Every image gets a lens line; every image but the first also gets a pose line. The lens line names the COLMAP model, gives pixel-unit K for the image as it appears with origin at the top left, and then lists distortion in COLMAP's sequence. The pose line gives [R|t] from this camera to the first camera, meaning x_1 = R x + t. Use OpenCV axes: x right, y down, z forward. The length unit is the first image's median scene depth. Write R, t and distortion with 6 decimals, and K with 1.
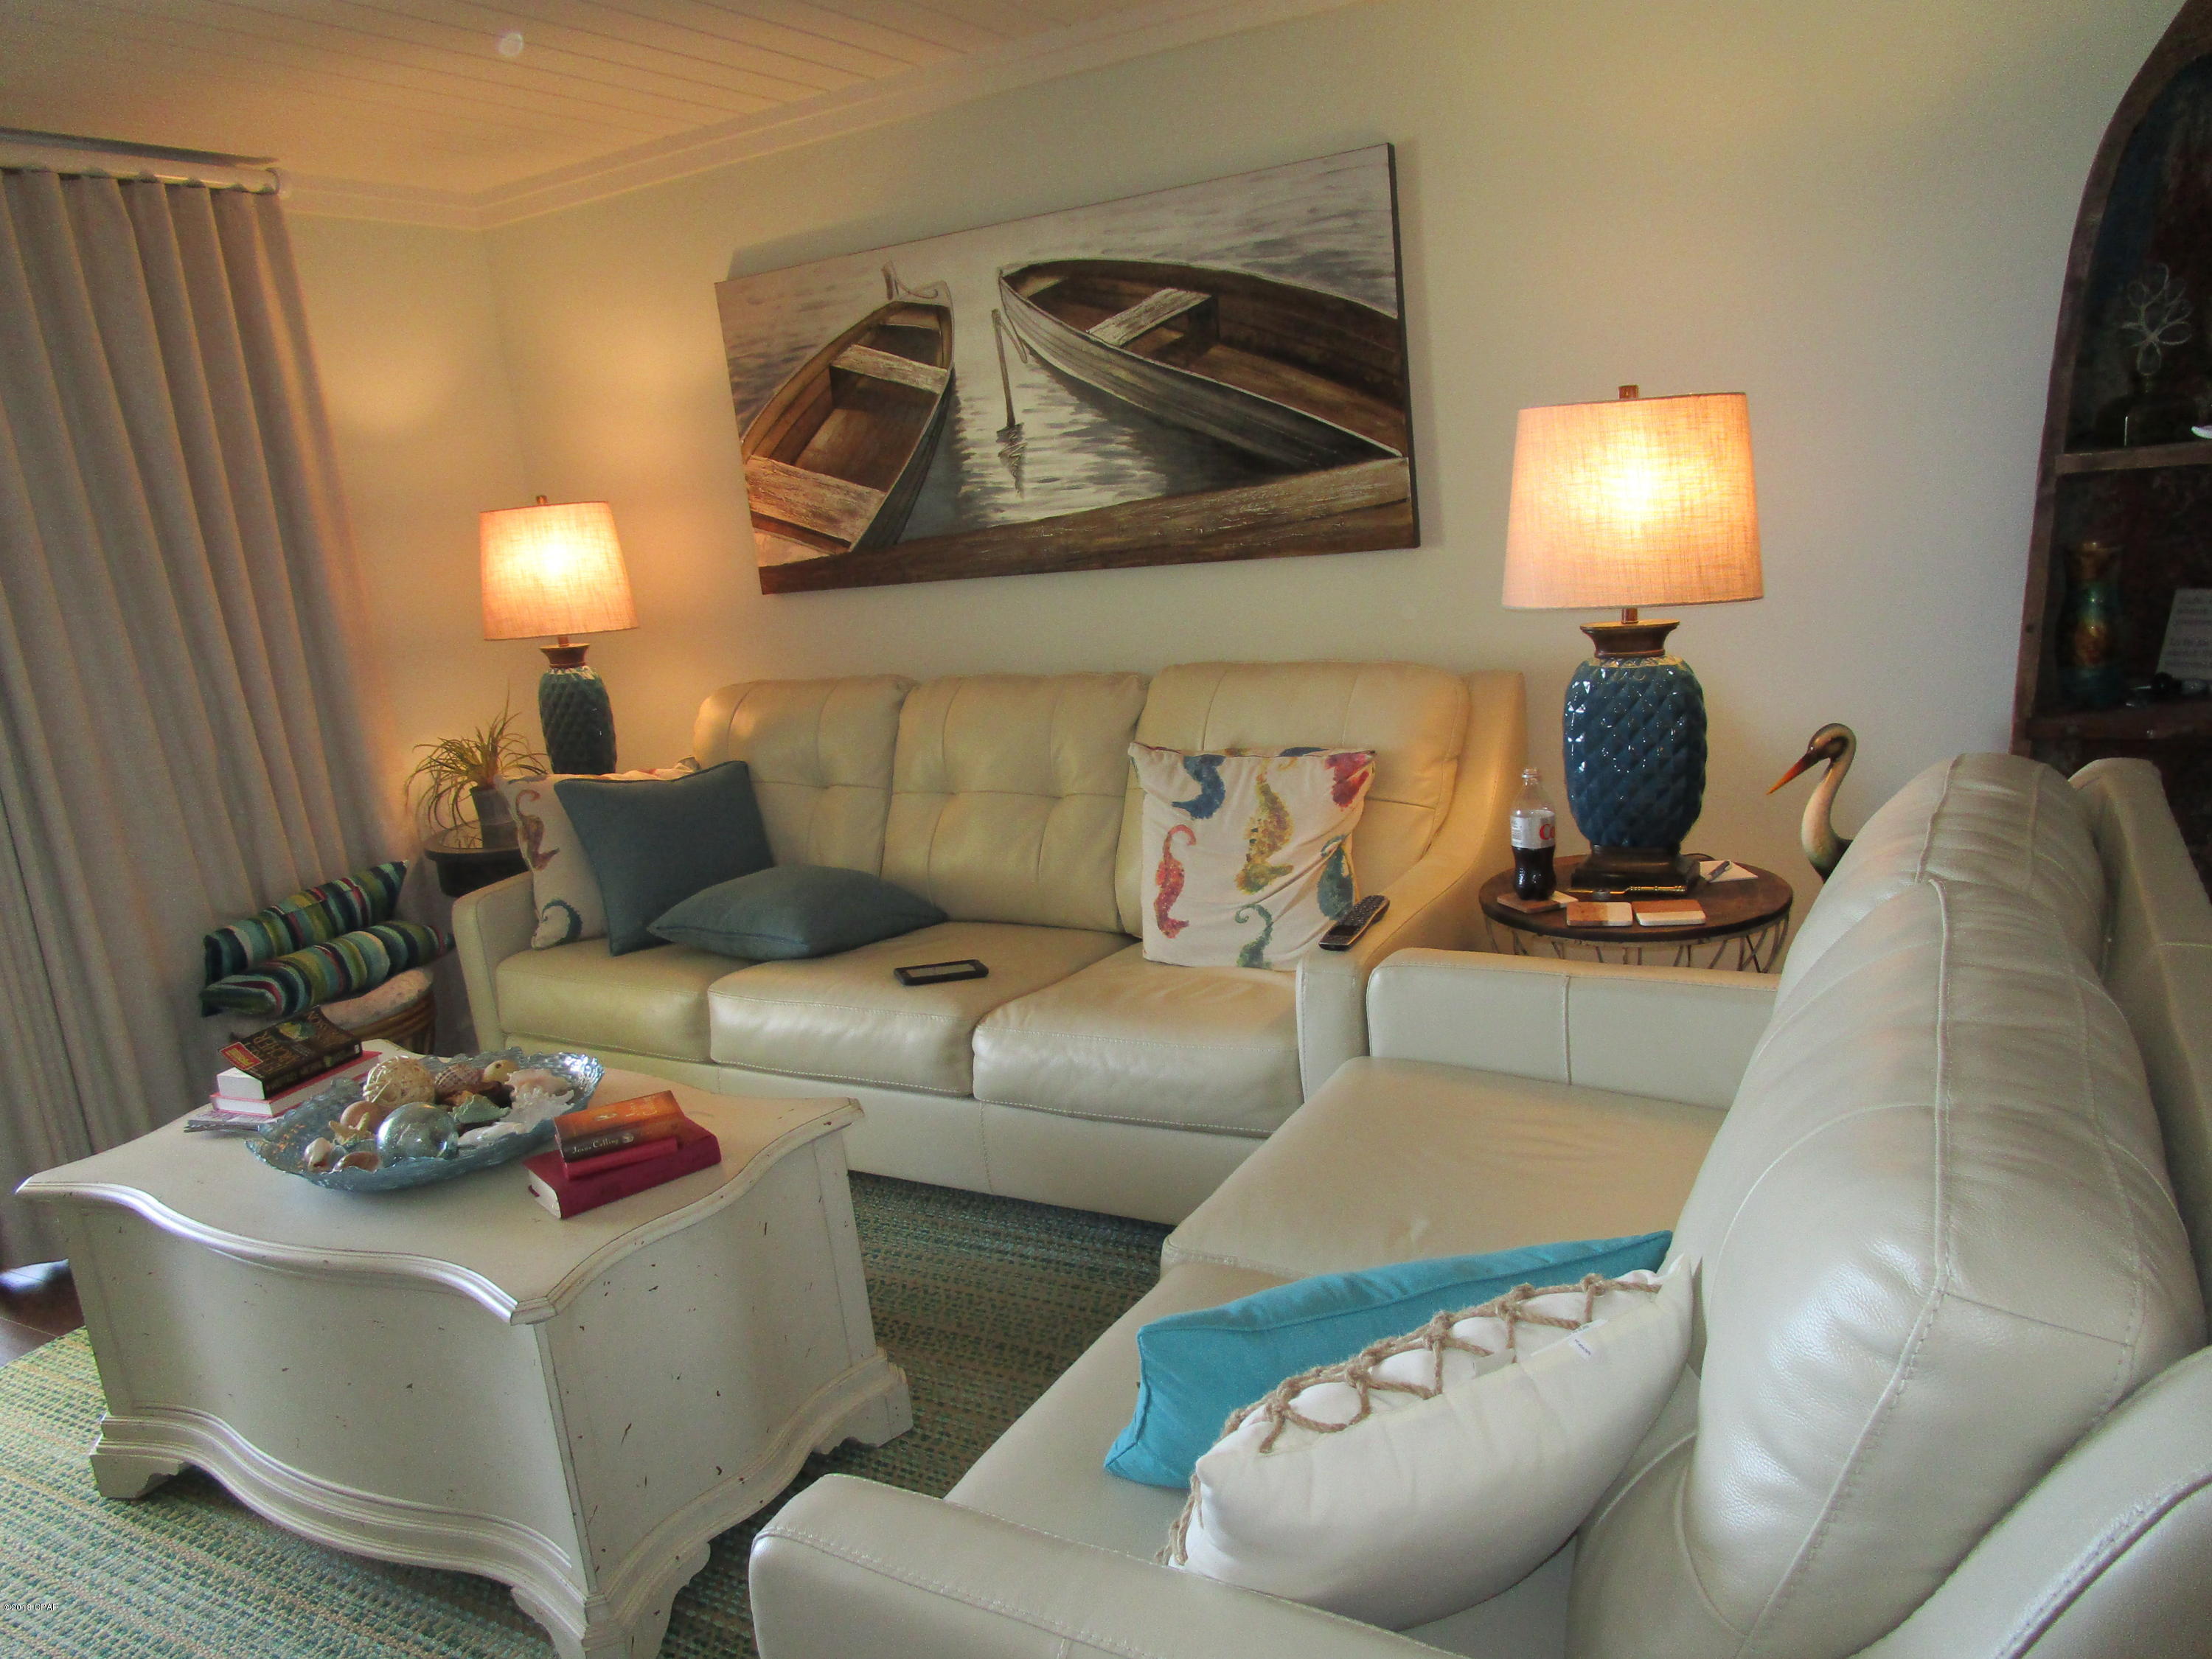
lens RADIAL K [[1577.3, 0, 1103.6], [0, 1577.3, 825.4], [0, 0, 1]] dist [-0.030025, 0.015453]
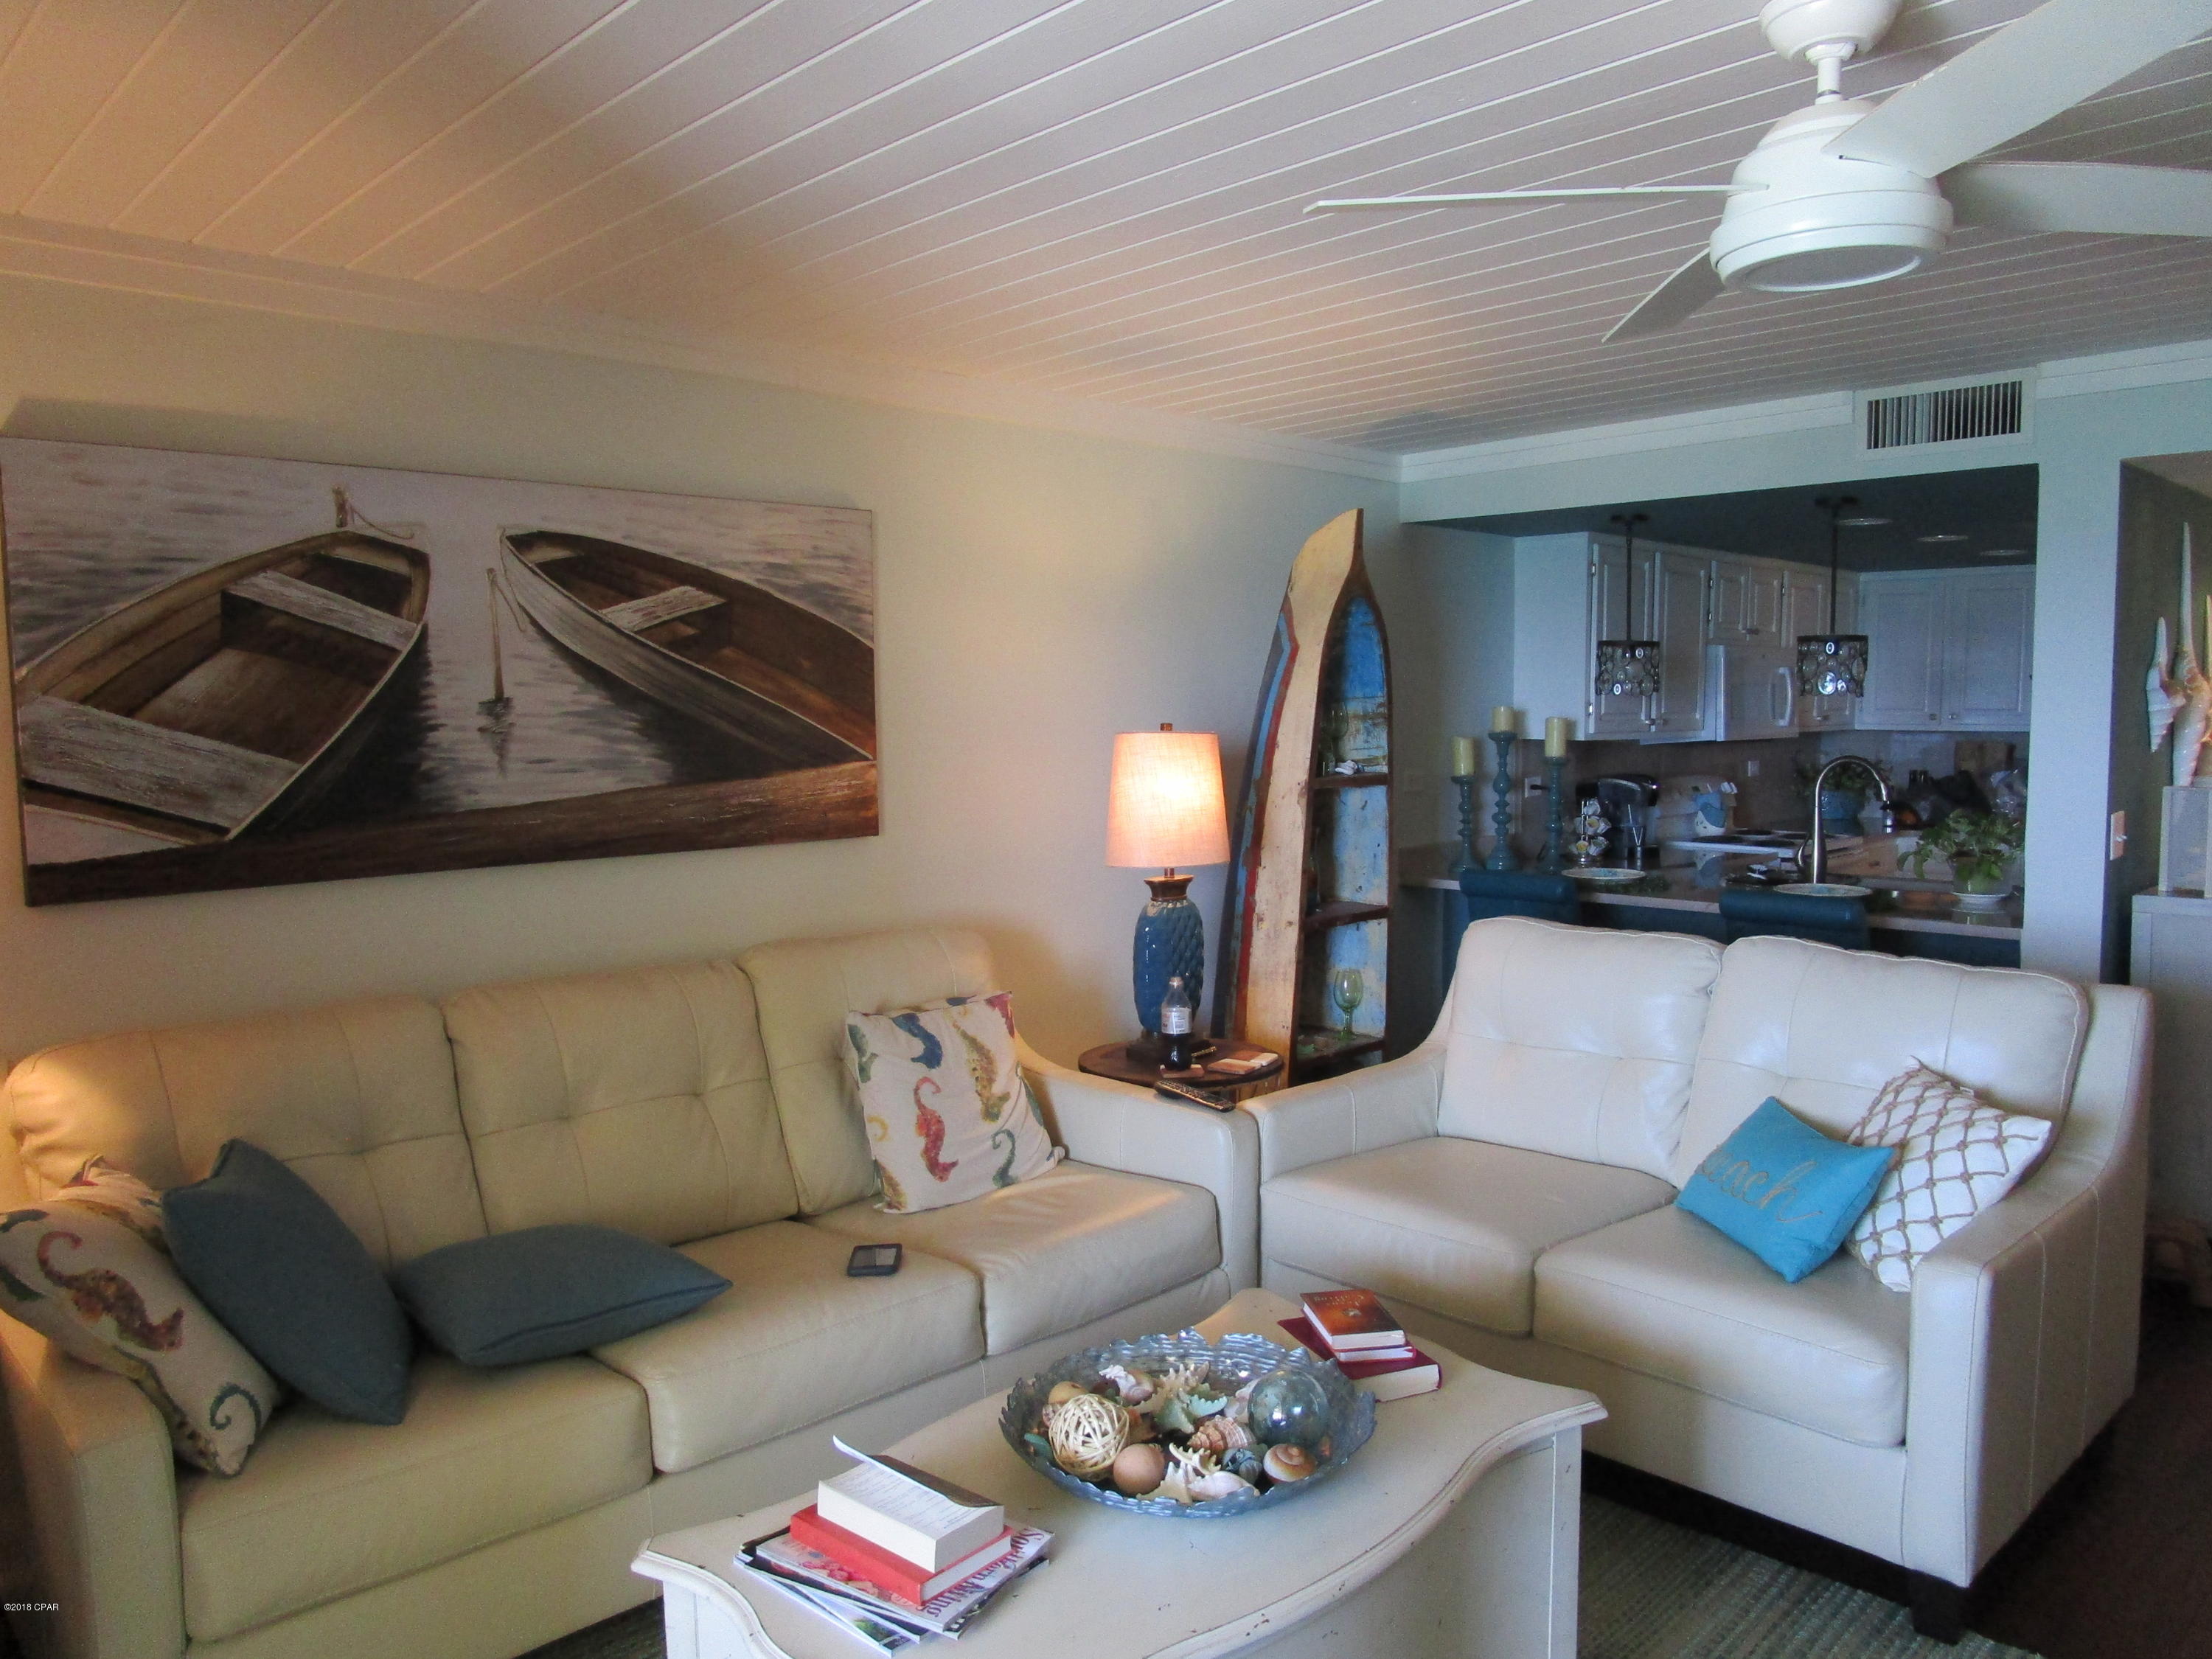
lens RADIAL K [[1577.3, 0, 1103.6], [0, 1577.3, 825.4], [0, 0, 1]] dist [-0.030025, 0.015453]
pose [[0.280334, 0.024977, 0.959578, -0.836121], [0.193473, 0.977675, -0.081970, -0.049479], [-0.940203, 0.208631, 0.269243, 0.481510]]
